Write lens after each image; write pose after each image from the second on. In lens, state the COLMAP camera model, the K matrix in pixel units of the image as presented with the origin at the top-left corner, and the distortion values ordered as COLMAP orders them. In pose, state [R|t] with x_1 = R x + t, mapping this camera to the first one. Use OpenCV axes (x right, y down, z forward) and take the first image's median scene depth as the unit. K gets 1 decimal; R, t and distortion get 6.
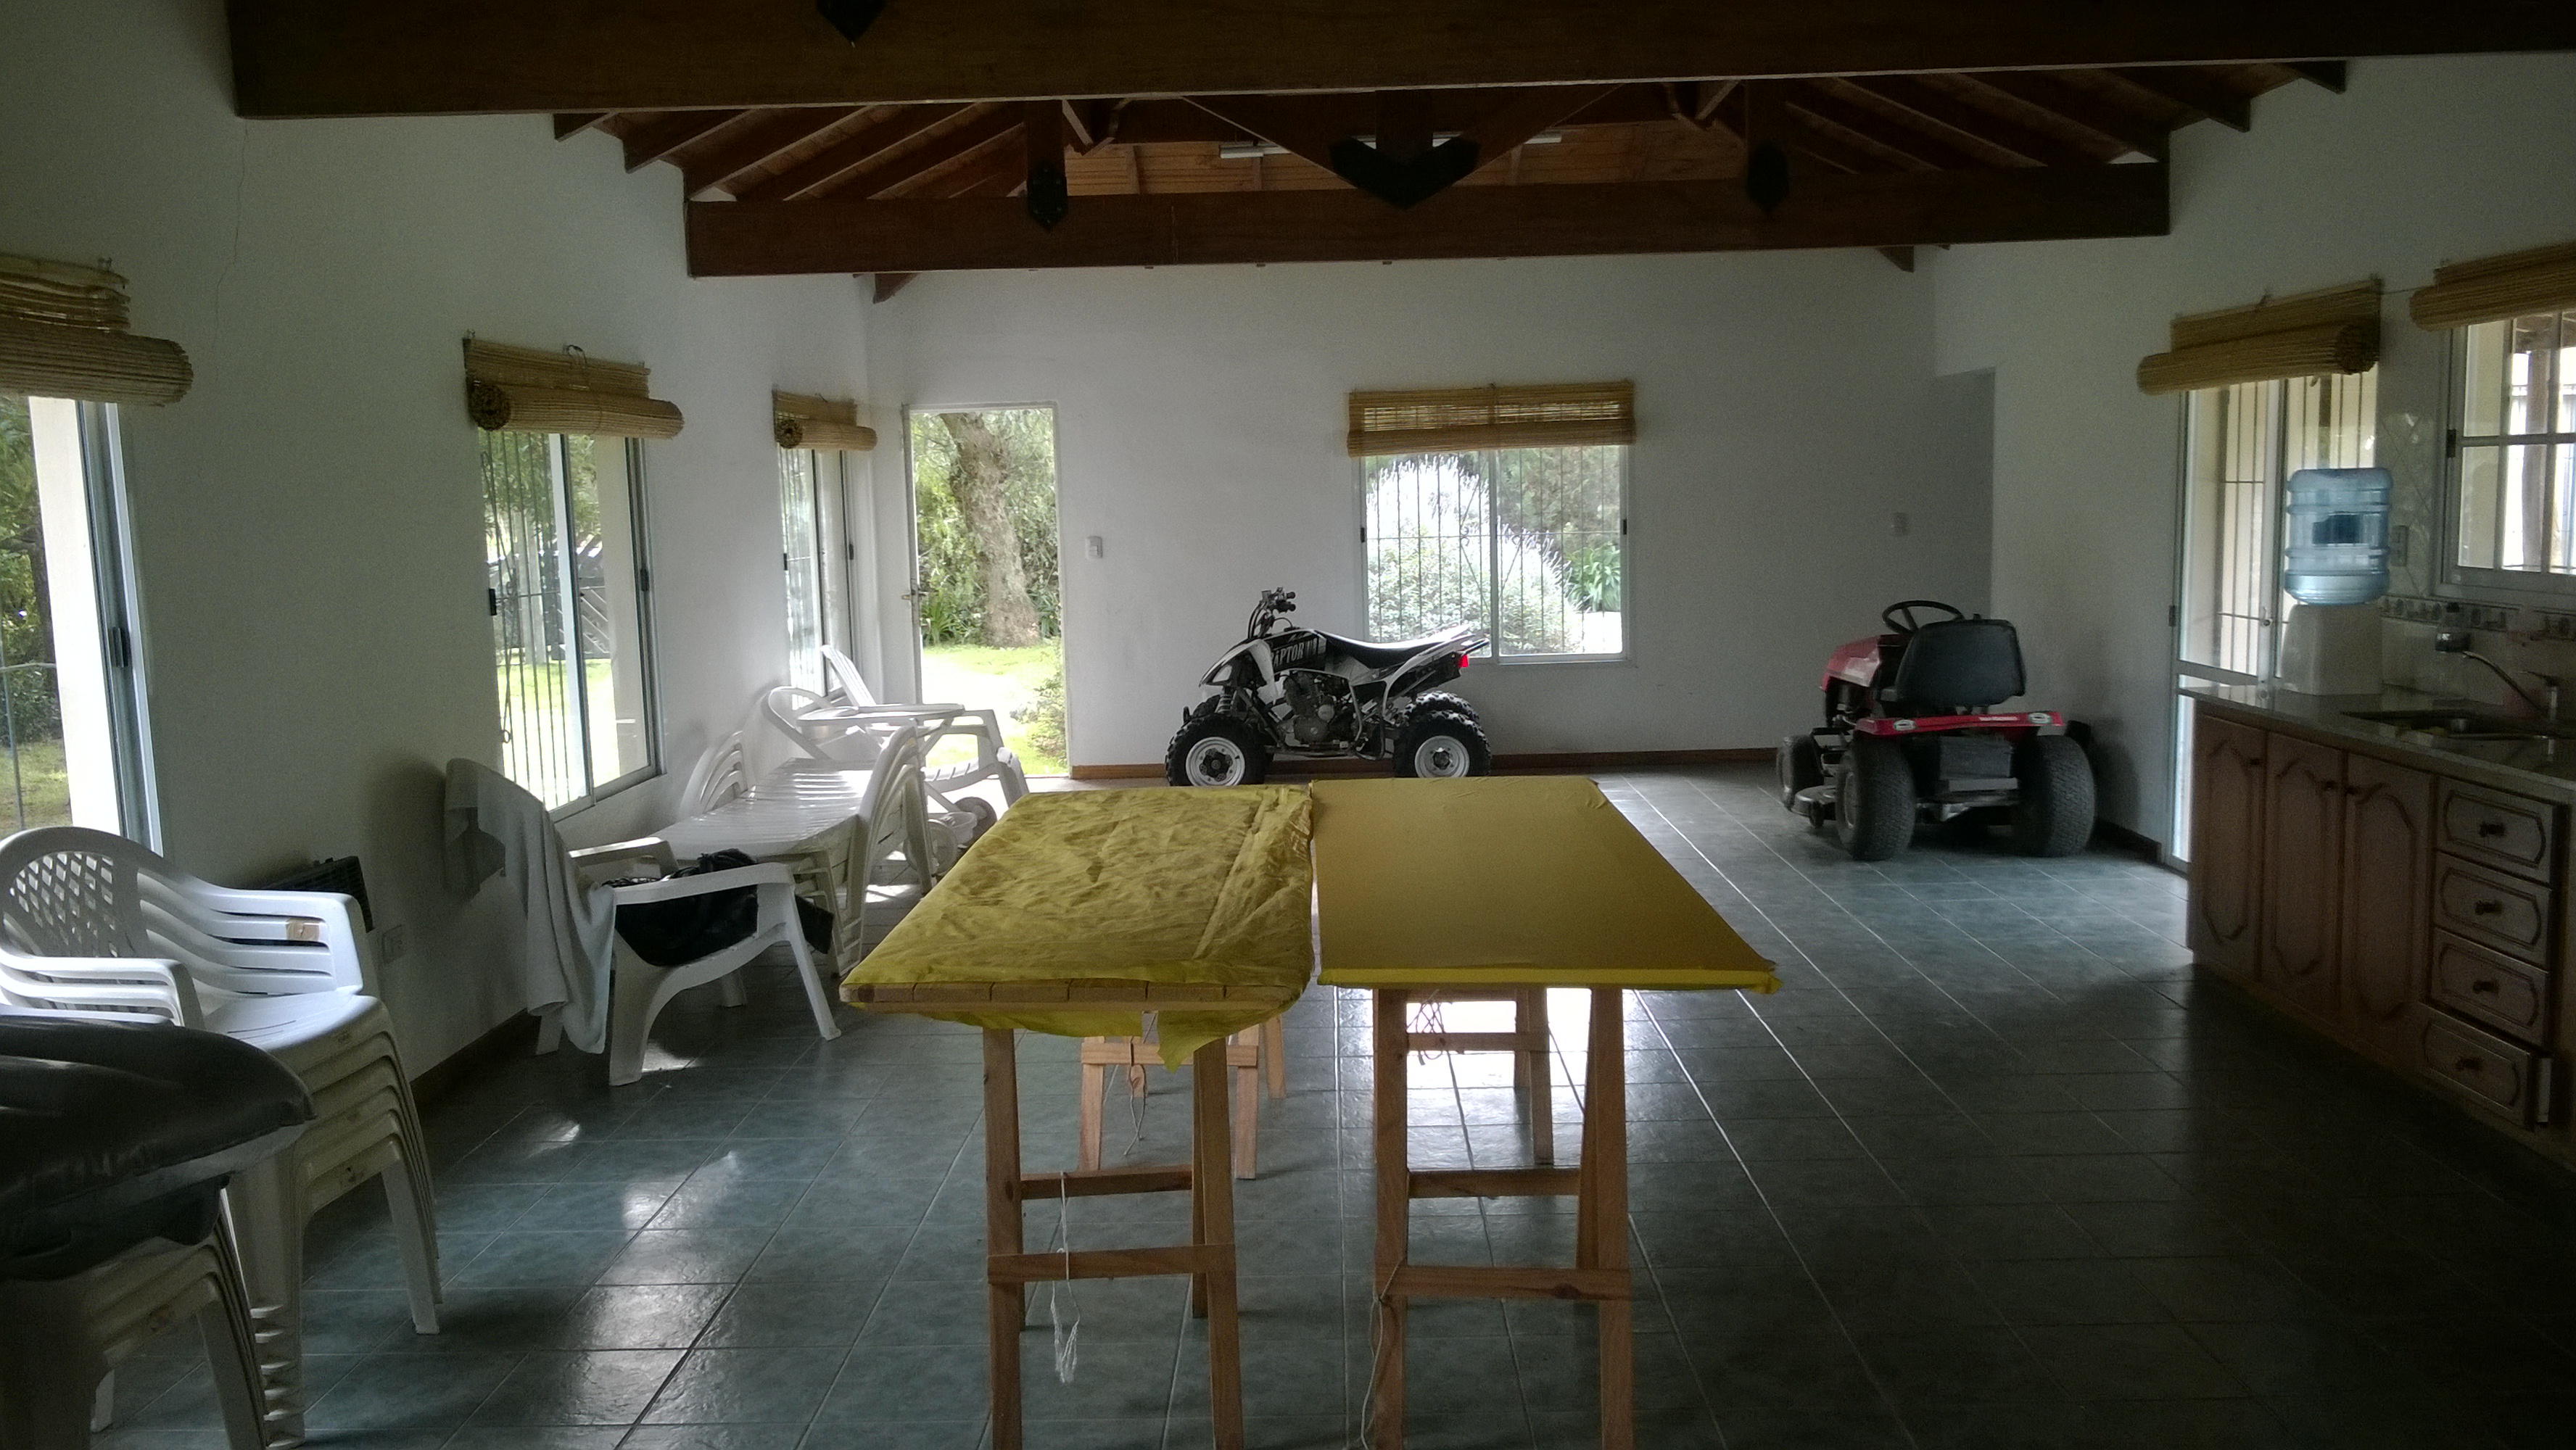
lens RADIAL K [[2059.1, 0, 1288.0], [0, 2059.1, 725.0], [0, 0, 1]] dist [0.004265, 0.007796]
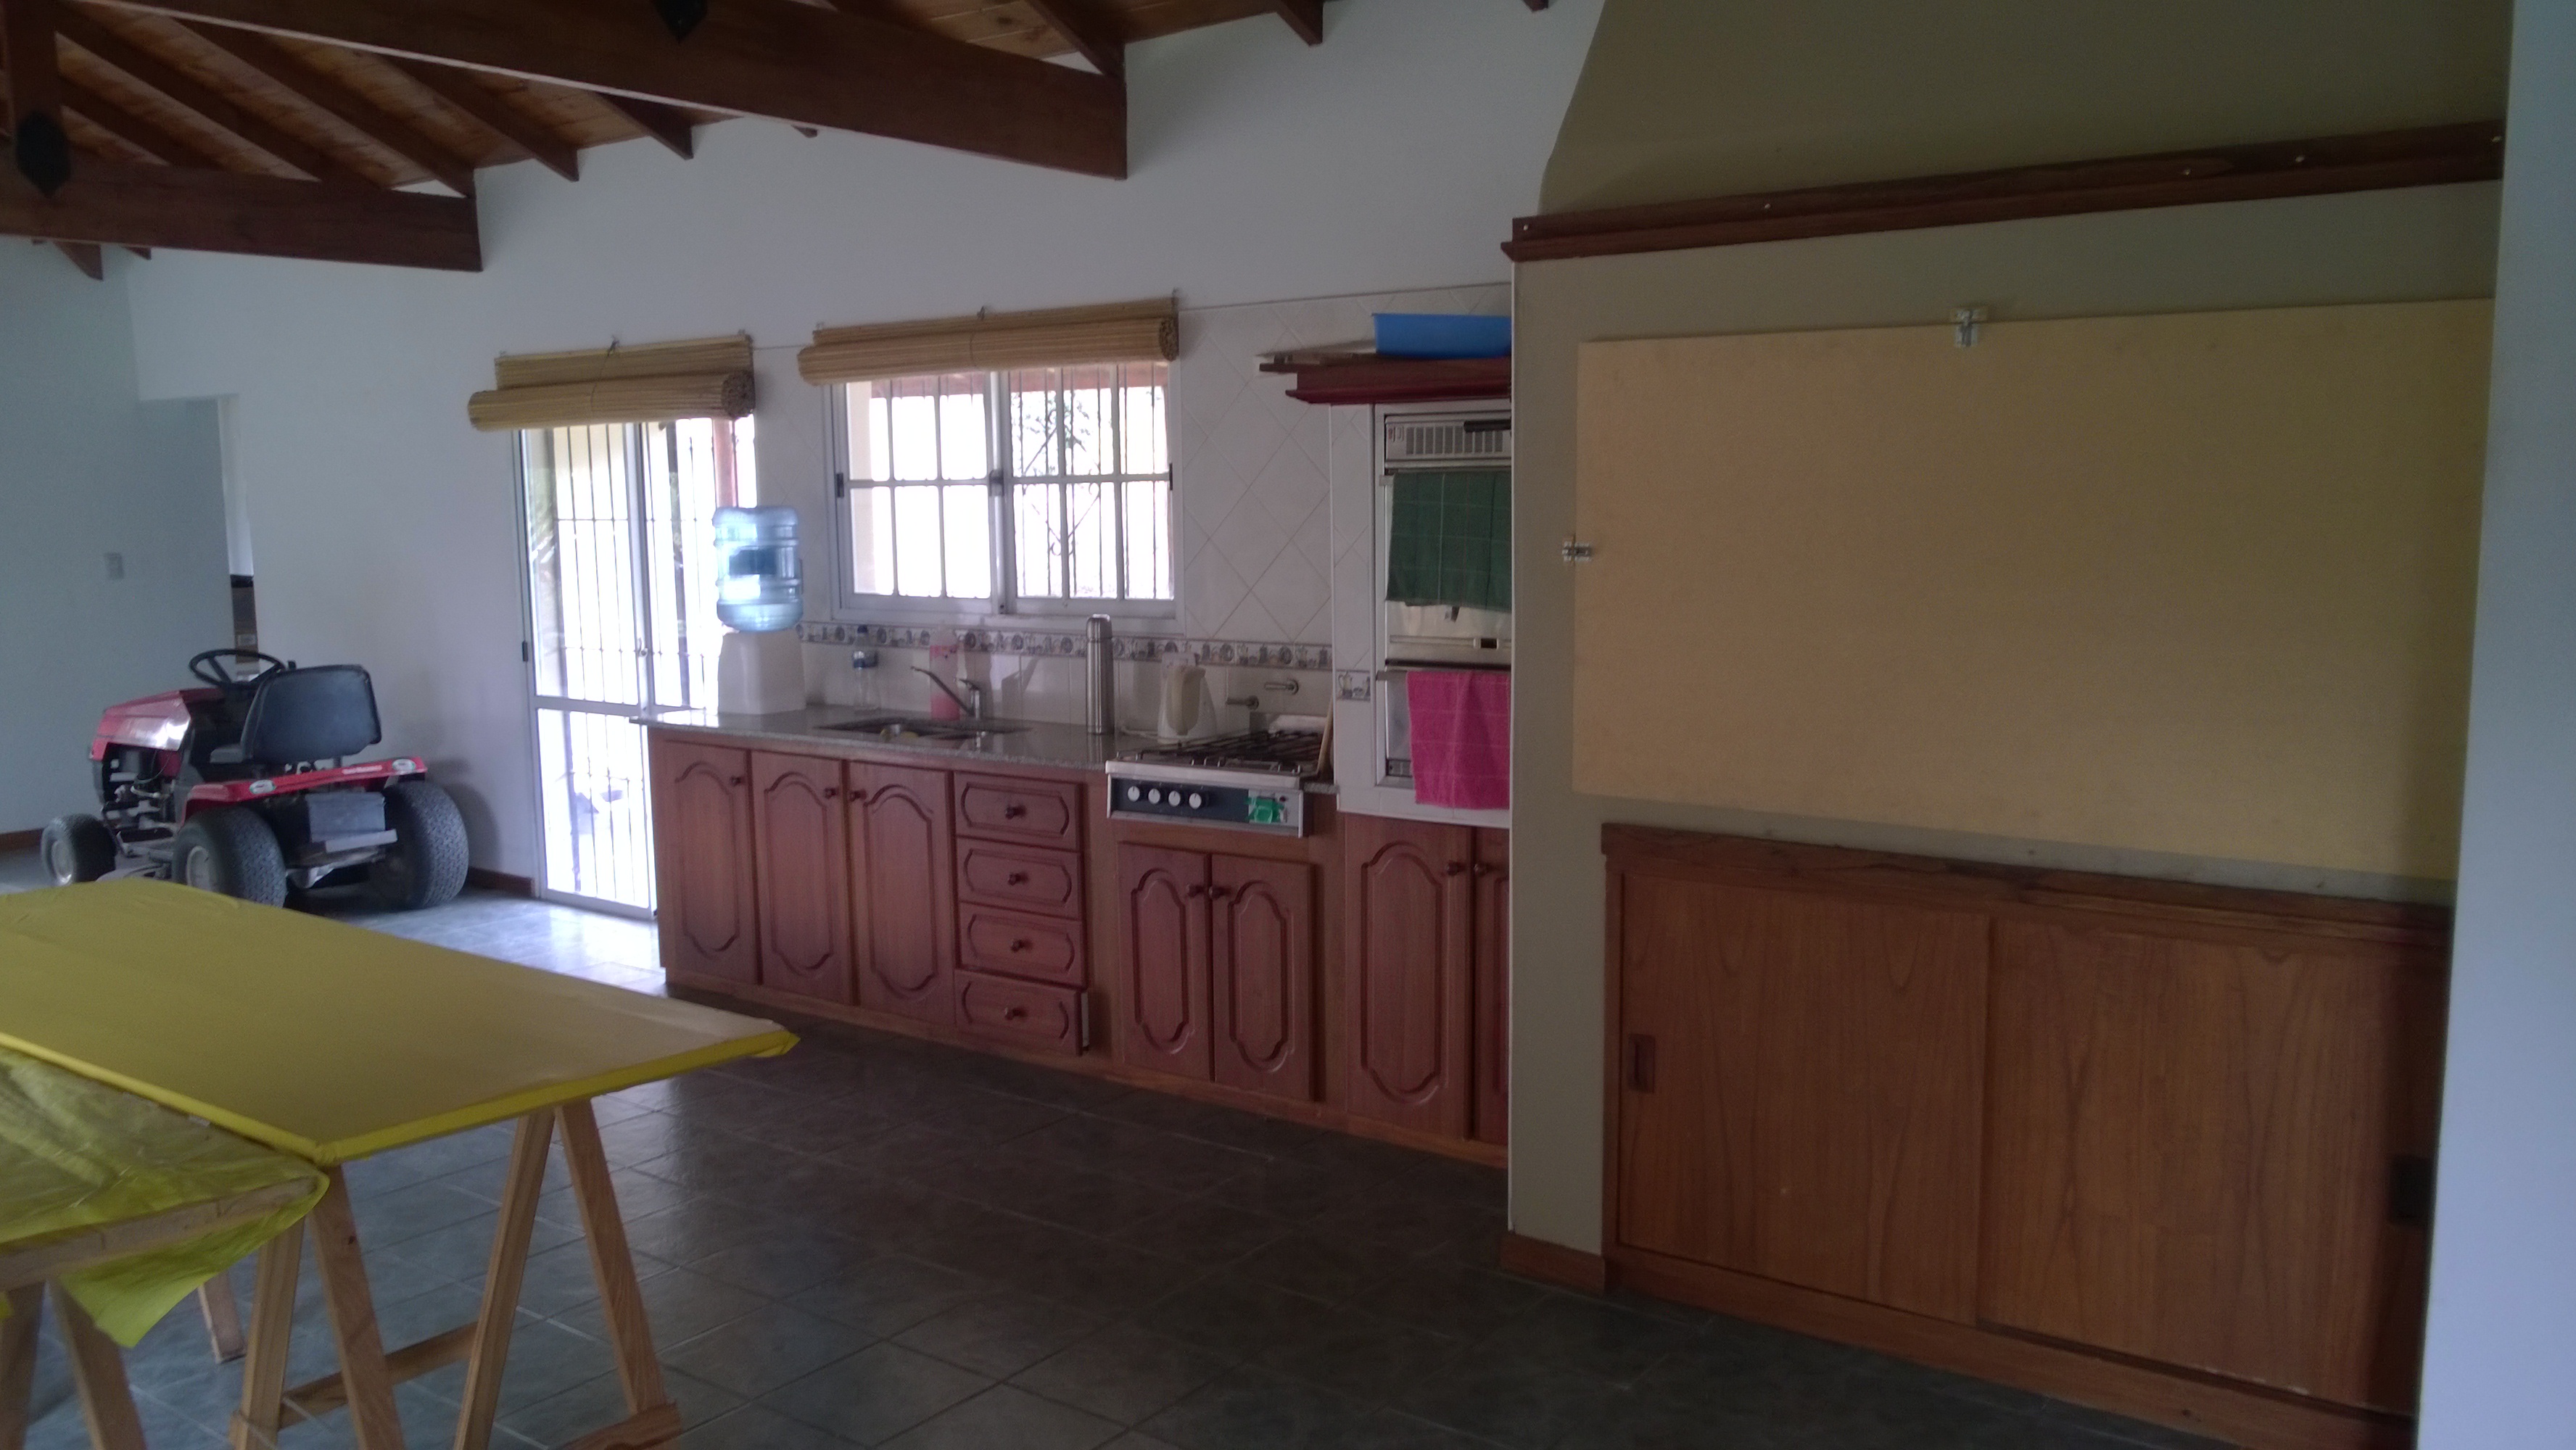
lens RADIAL K [[2019.8, 0, 1288.0], [0, 2019.8, 725.0], [0, 0, 1]] dist [0.055631, 0.004593]
pose [[0.597191, -0.075961, 0.798494, -0.146797], [0.092169, 0.995410, 0.025760, -0.008533], [-0.796786, 0.058213, 0.601452, 0.106170]]
